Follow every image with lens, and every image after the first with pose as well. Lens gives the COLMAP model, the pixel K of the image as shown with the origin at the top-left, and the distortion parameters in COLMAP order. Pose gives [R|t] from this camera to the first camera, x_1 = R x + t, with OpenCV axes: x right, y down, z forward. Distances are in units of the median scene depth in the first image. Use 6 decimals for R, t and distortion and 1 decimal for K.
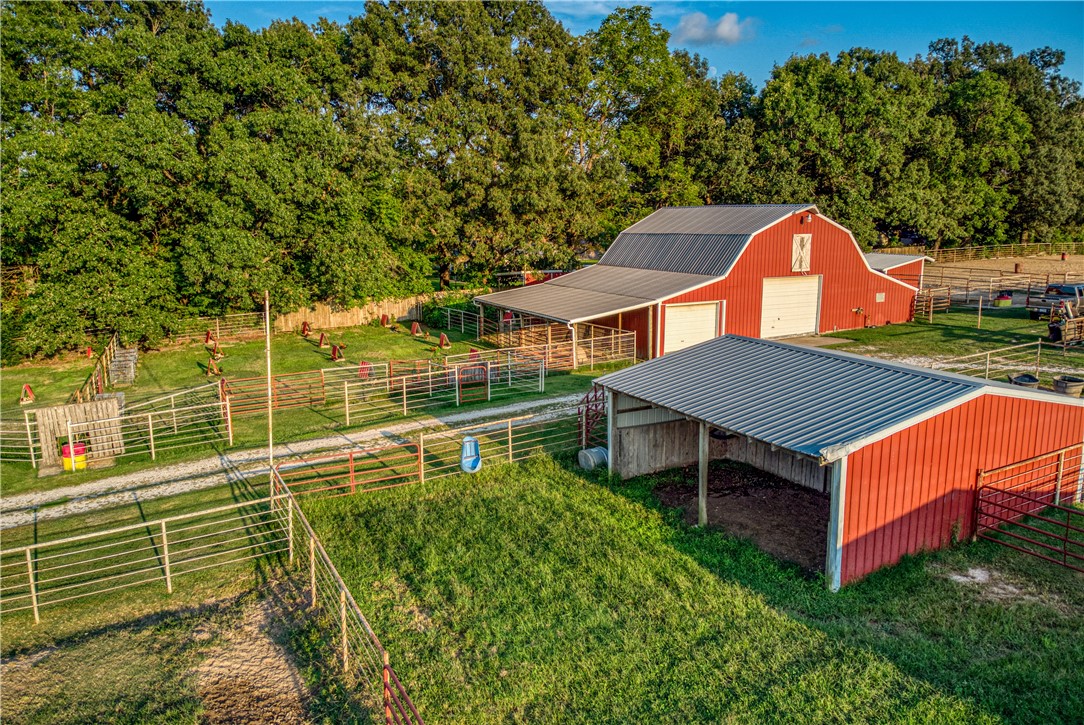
lens RADIAL K [[807.5, 0, 542.0], [0, 807.5, 362.5], [0, 0, 1]] dist [0.000110, -0.094461]
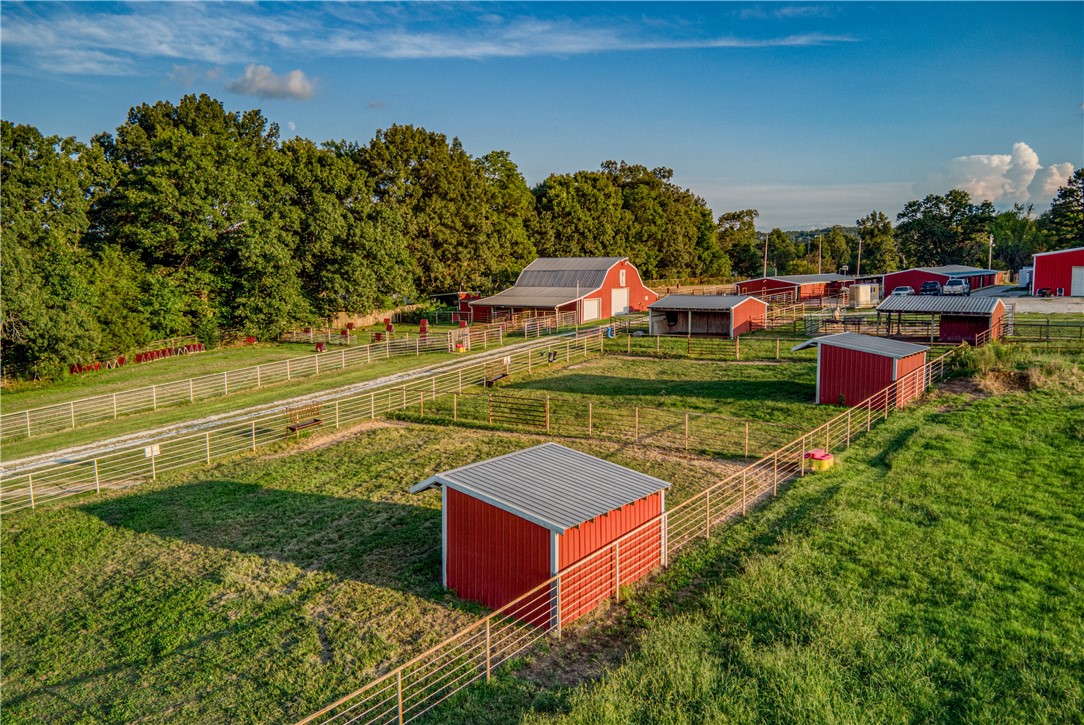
lens RADIAL K [[804.5, 0, 542.0], [0, 804.5, 362.5], [0, 0, 1]] dist [0.187408, -0.421884]
pose [[0.877627, -0.052032, 0.476511, -0.638663], [0.083160, 0.995544, -0.044455, 0.120887], [-0.472075, 0.078641, 0.878044, -0.579164]]
